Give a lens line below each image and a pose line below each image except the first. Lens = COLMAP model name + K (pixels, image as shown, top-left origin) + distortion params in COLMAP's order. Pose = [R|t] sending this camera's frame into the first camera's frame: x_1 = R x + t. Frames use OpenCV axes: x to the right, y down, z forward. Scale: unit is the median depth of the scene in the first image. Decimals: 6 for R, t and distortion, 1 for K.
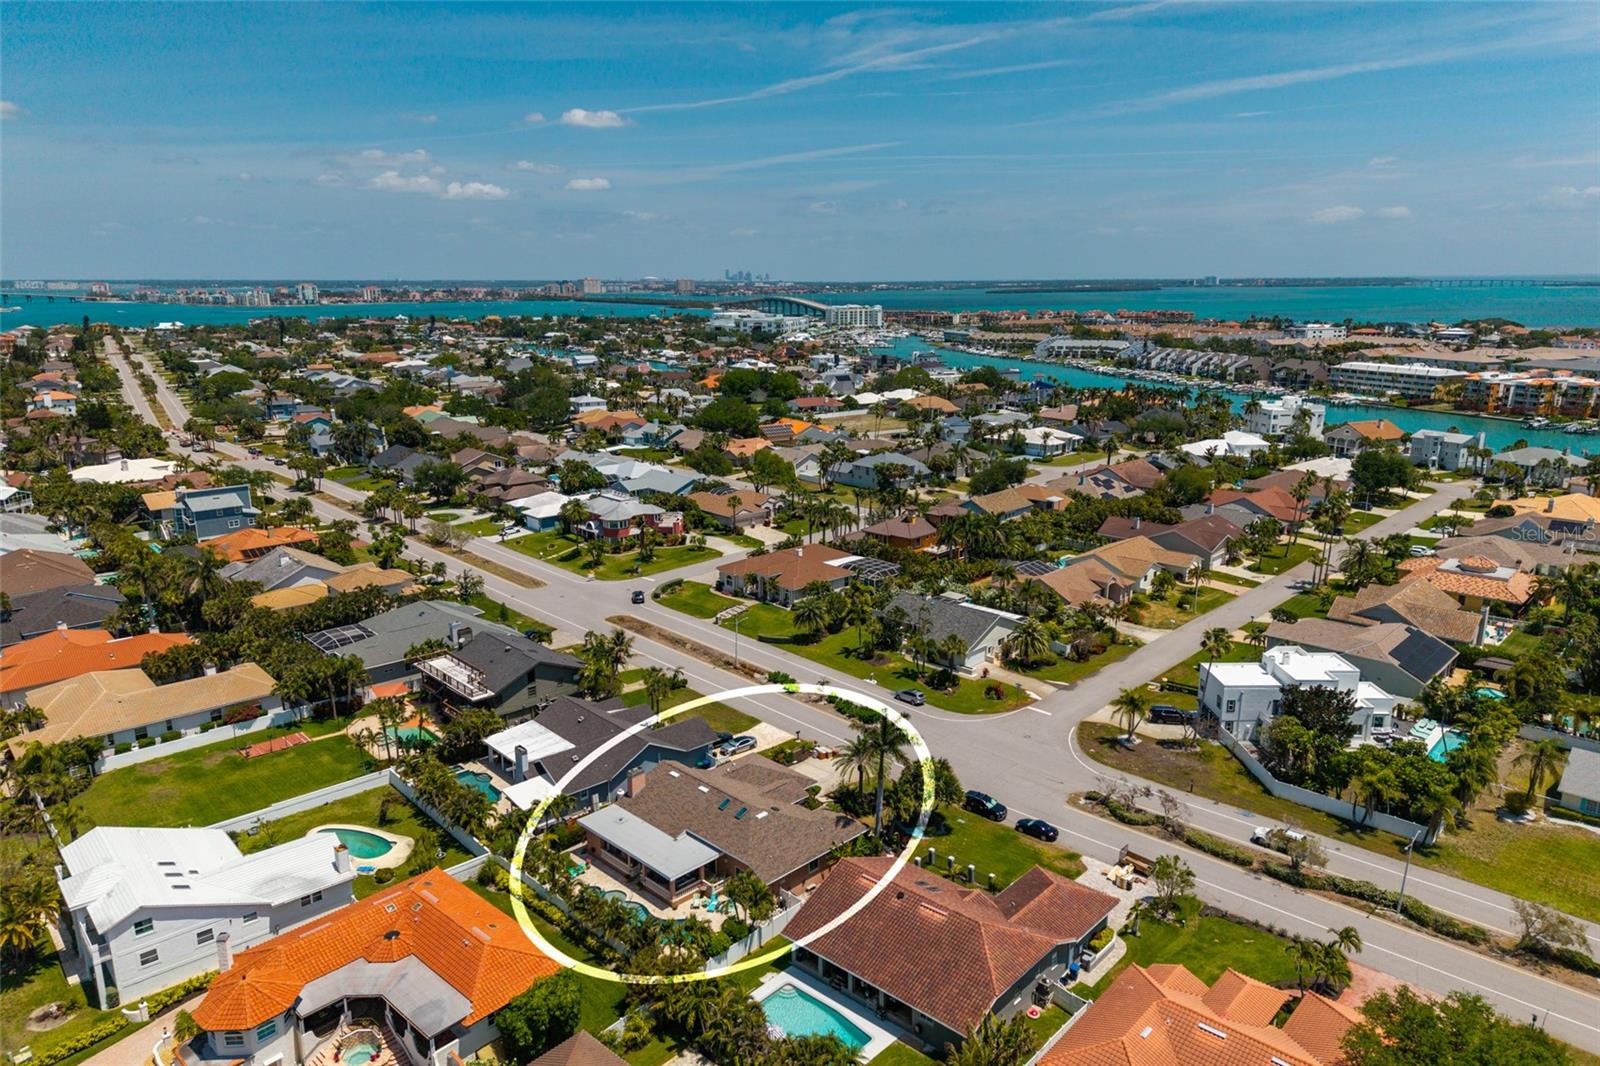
lens RADIAL K [[1069.1, 0, 804.8], [0, 1069.1, 528.7], [0, 0, 1]] dist [0.080756, -0.071997]
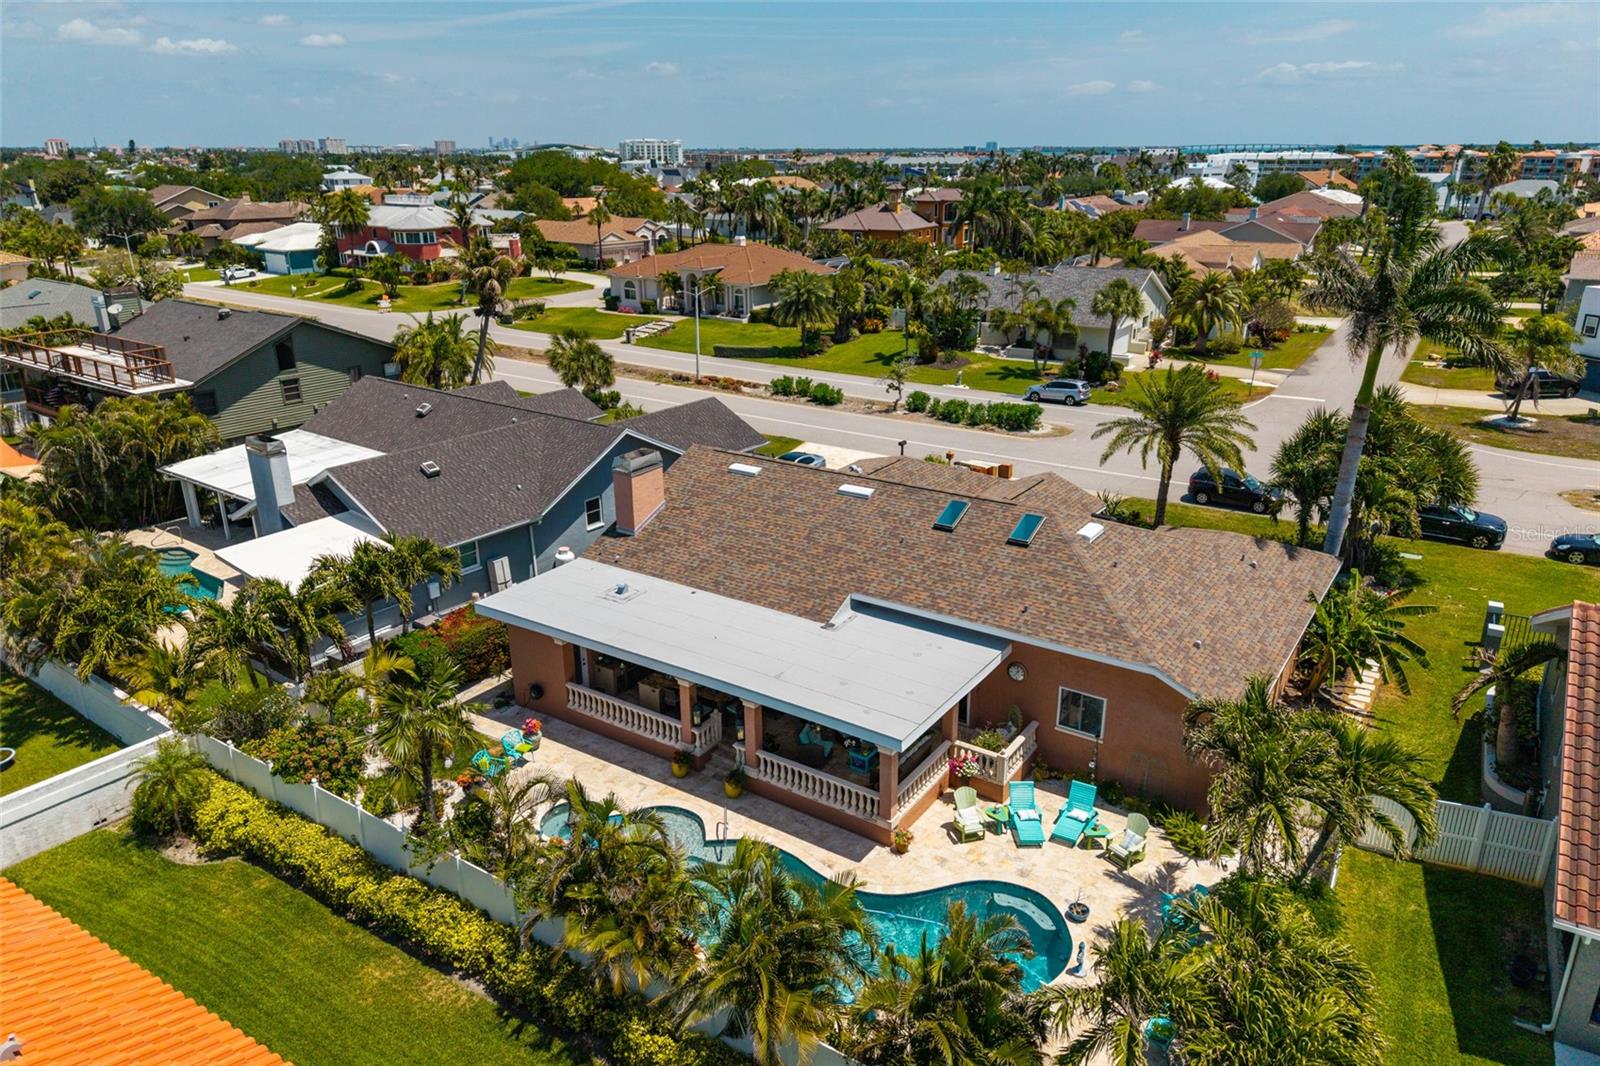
lens RADIAL K [[1069.1, 0, 804.8], [0, 1069.1, 528.7], [0, 0, 1]] dist [0.080756, -0.071997]
pose [[0.980713, -0.064973, 0.184336, -0.127773], [0.045003, 0.992854, 0.110522, 0.160540], [-0.190199, -0.100095, 0.976630, 0.500153]]
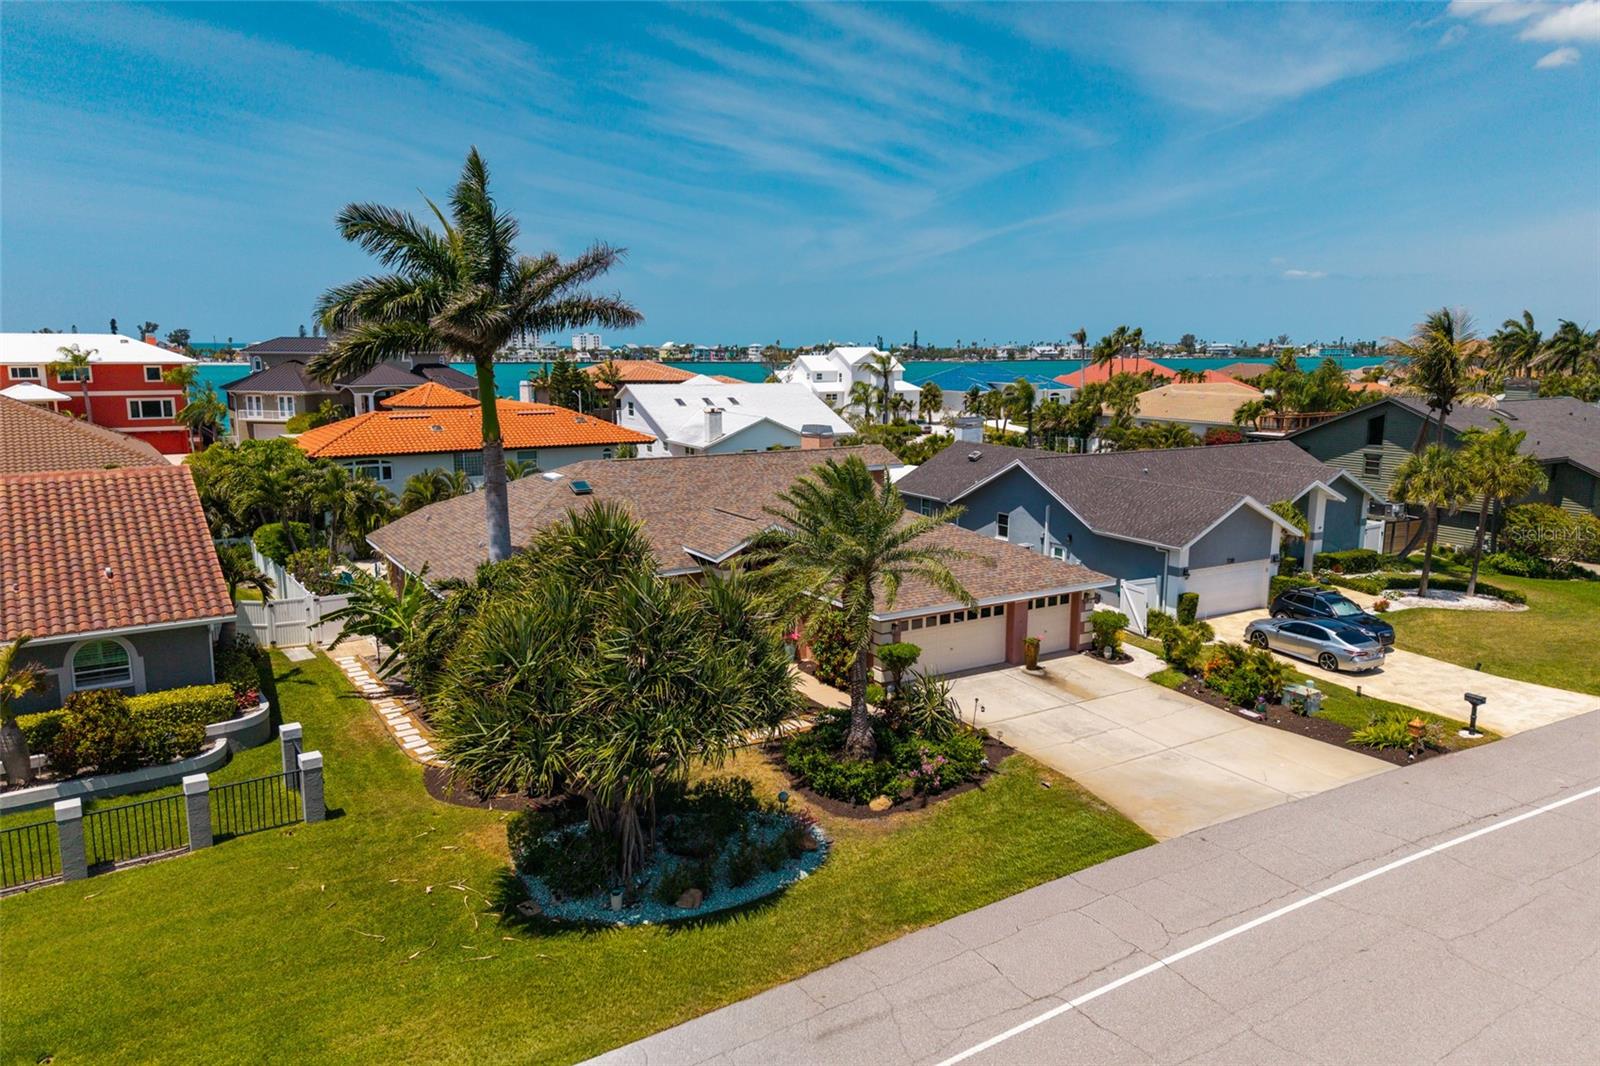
lens RADIAL K [[1052.6, 0, 801.9], [0, 1052.6, 588.3], [0, 0, 1]] dist [0.091920, -0.097882]
pose [[-0.222106, 0.221620, -0.949502, 0.225929], [-0.224093, 0.936153, 0.270924, 0.126491], [0.948921, 0.272951, -0.158262, 0.821683]]
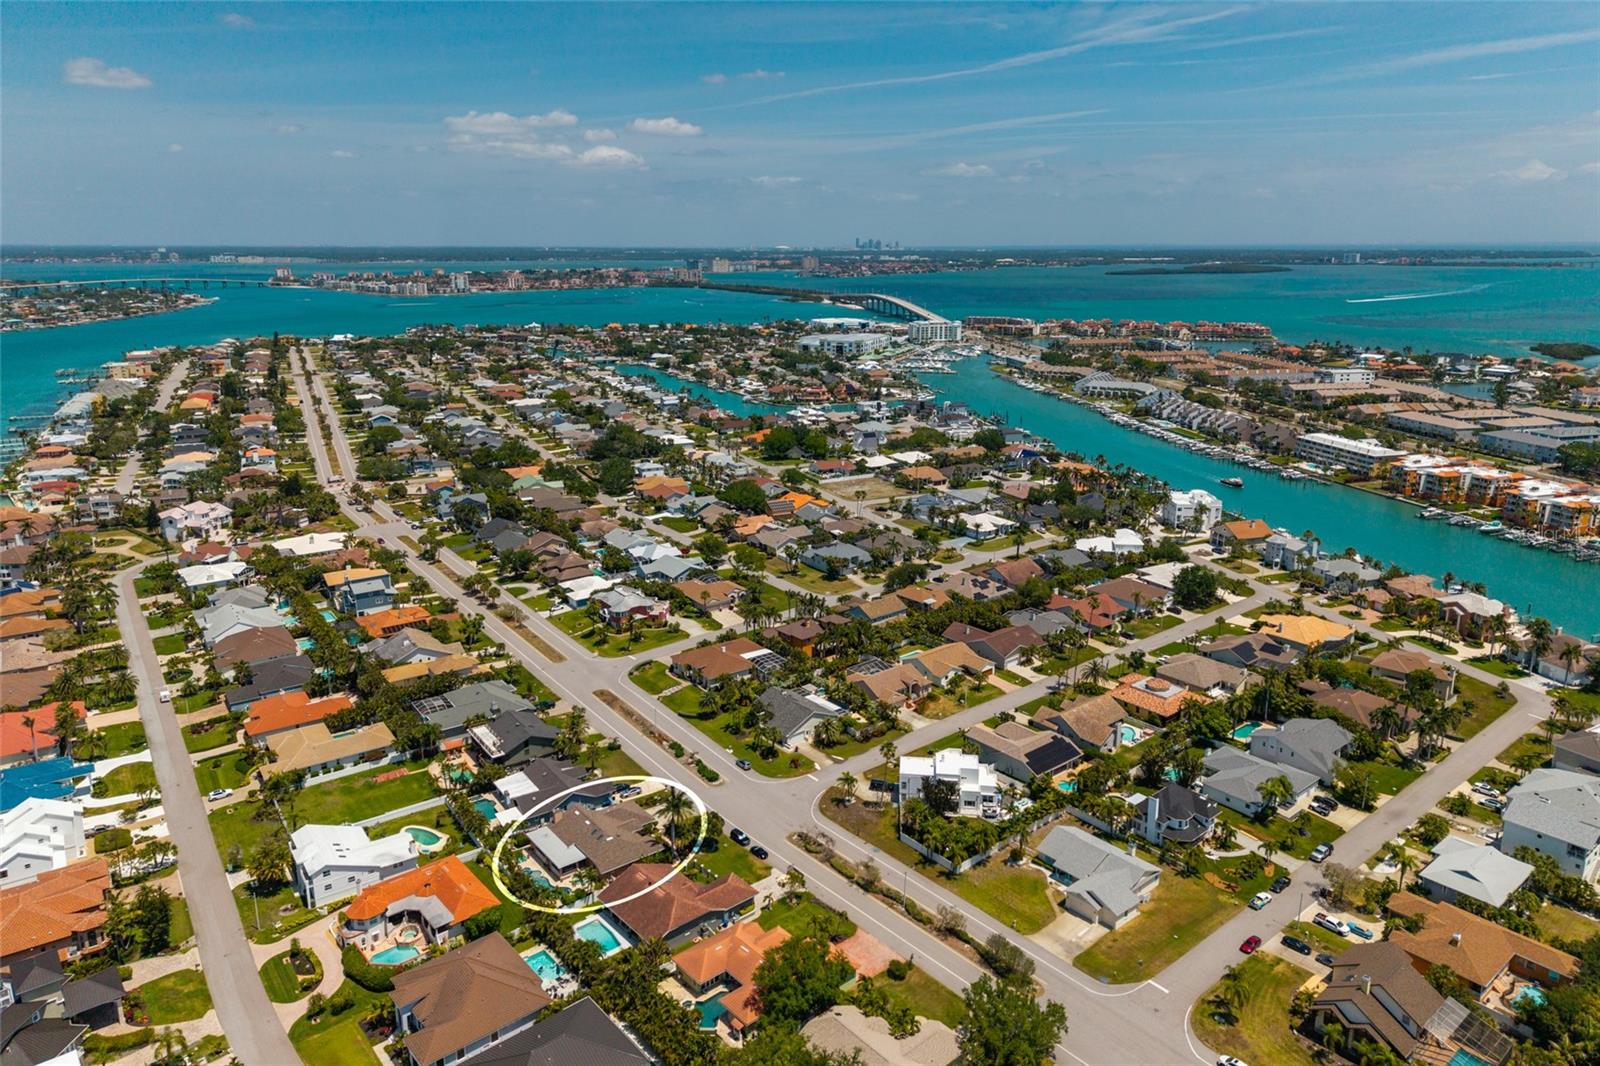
lens RADIAL K [[1062.6, 0, 803.9], [0, 1062.6, 492.9], [0, 0, 1]] dist [0.114661, -0.143801]
pose [[0.992487, 0.030964, -0.118369, 0.388083], [-0.030660, 0.999520, 0.004387, -0.290385], [0.118448, -0.000725, 0.992960, -0.699467]]
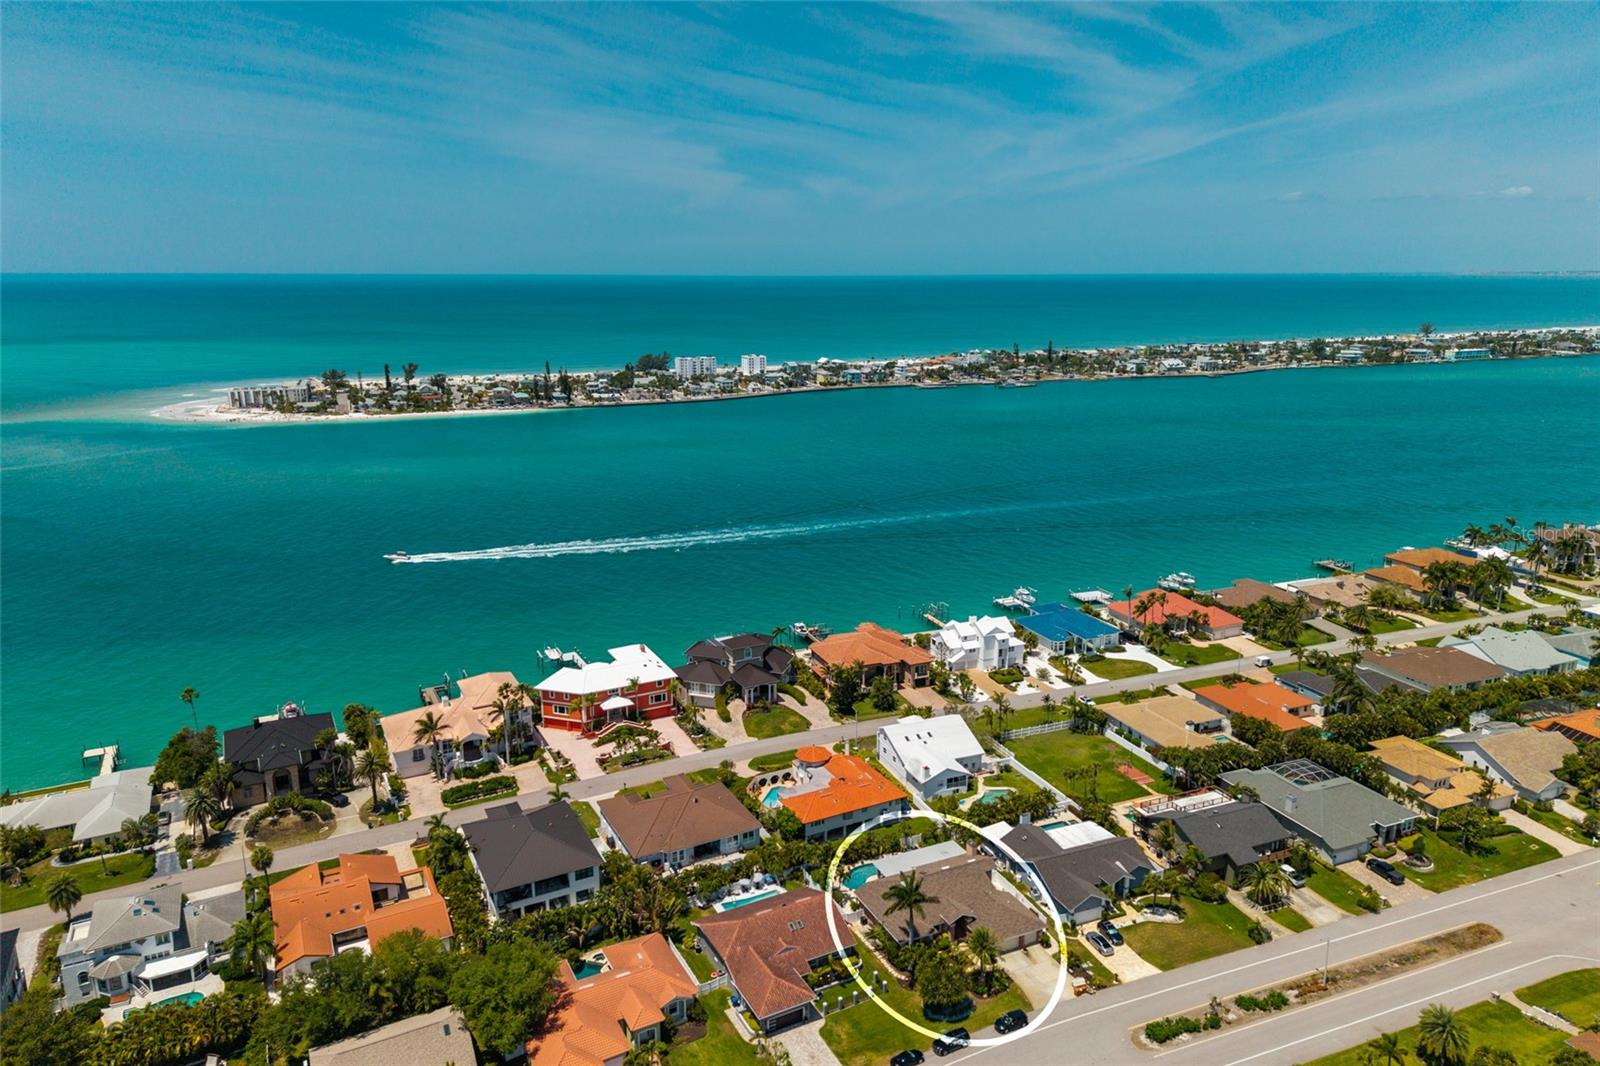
lens RADIAL K [[1074.0, 0, 811.2], [0, 1074.0, 530.2], [0, 0, 1]] dist [0.077833, -0.064310]
pose [[-0.332797, 0.228980, -0.914775, 0.934742], [-0.215492, 0.925936, 0.310170, -0.469417], [0.918046, 0.300350, -0.258806, 0.798771]]
